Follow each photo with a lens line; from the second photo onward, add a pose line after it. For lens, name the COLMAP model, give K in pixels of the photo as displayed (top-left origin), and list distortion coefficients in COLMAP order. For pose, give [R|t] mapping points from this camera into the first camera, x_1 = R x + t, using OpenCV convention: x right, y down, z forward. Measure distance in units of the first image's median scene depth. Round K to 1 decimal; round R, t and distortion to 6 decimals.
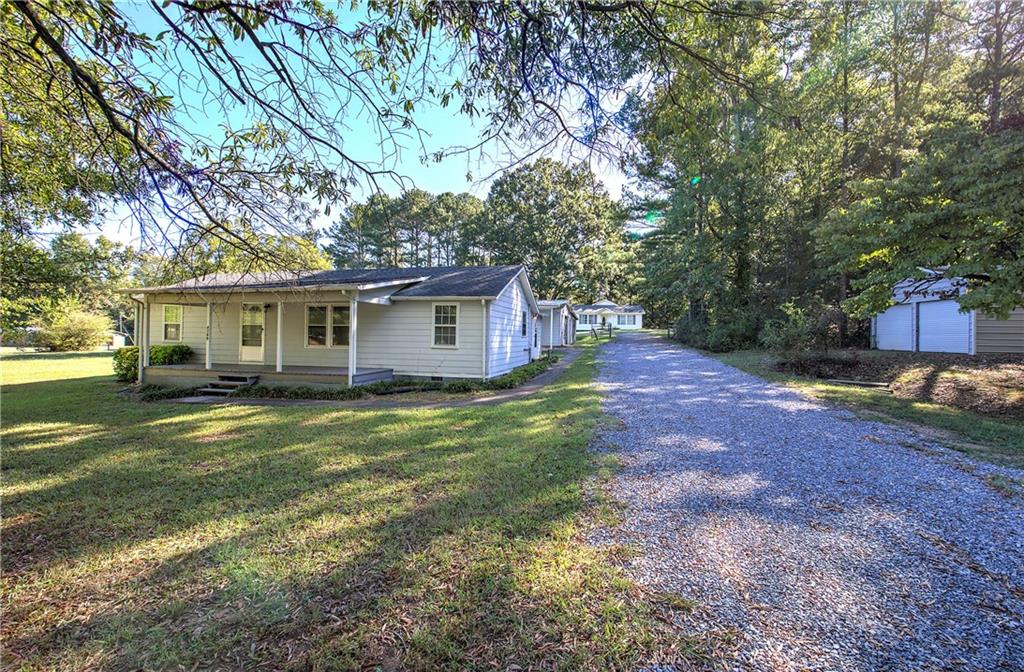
lens RADIAL K [[430.4, 0, 512.0], [0, 430.4, 336.0], [0, 0, 1]] dist [0.001221, 0.000434]
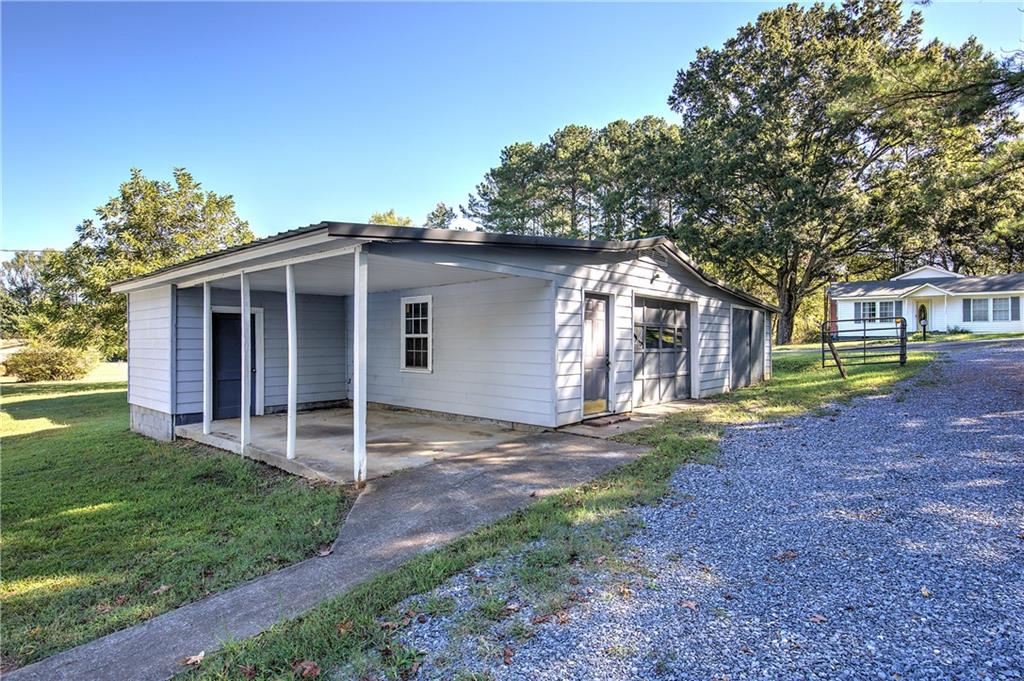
lens RADIAL K [[520.4, 0, 517.7], [0, 520.4, 342.6], [0, 0, 1]] dist [0.024498, -0.015520]
pose [[0.884763, -0.013302, -0.465850, 0.168878], [0.012582, 0.999910, -0.004655, -0.015586], [0.465870, -0.001743, 0.884851, 0.584974]]
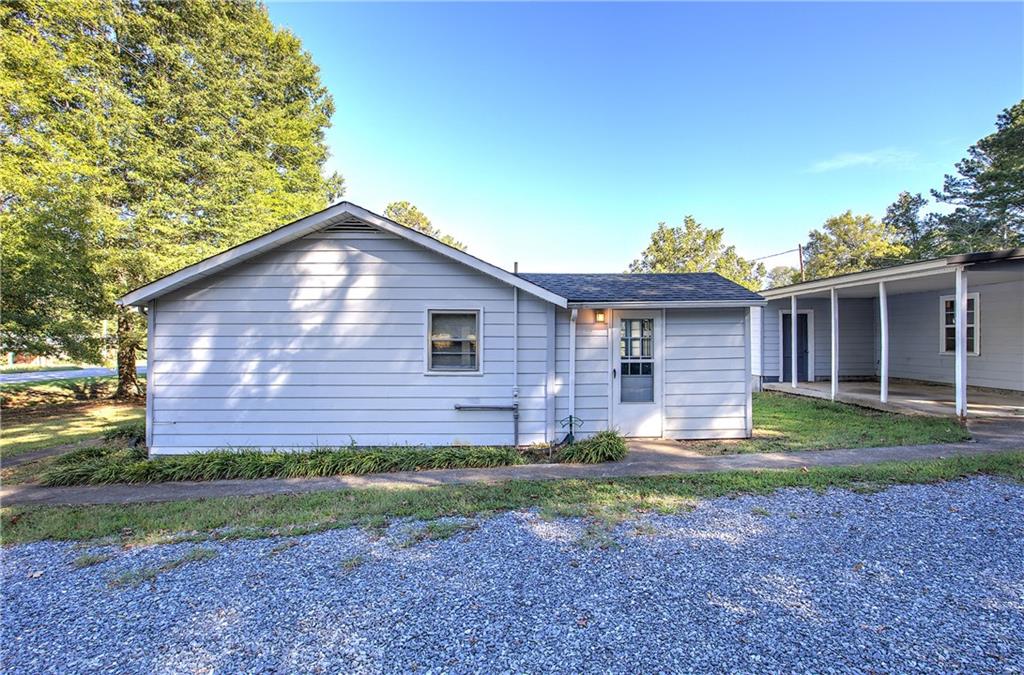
lens RADIAL K [[444.0, 0, 534.0], [0, 444.0, 336.7], [0, 0, 1]] dist [-0.021118, 0.010913]
pose [[0.255409, -0.018275, -0.966660, 0.202351], [0.008491, 0.999825, -0.016659, -0.011407], [0.966796, -0.003953, 0.255520, 0.457169]]
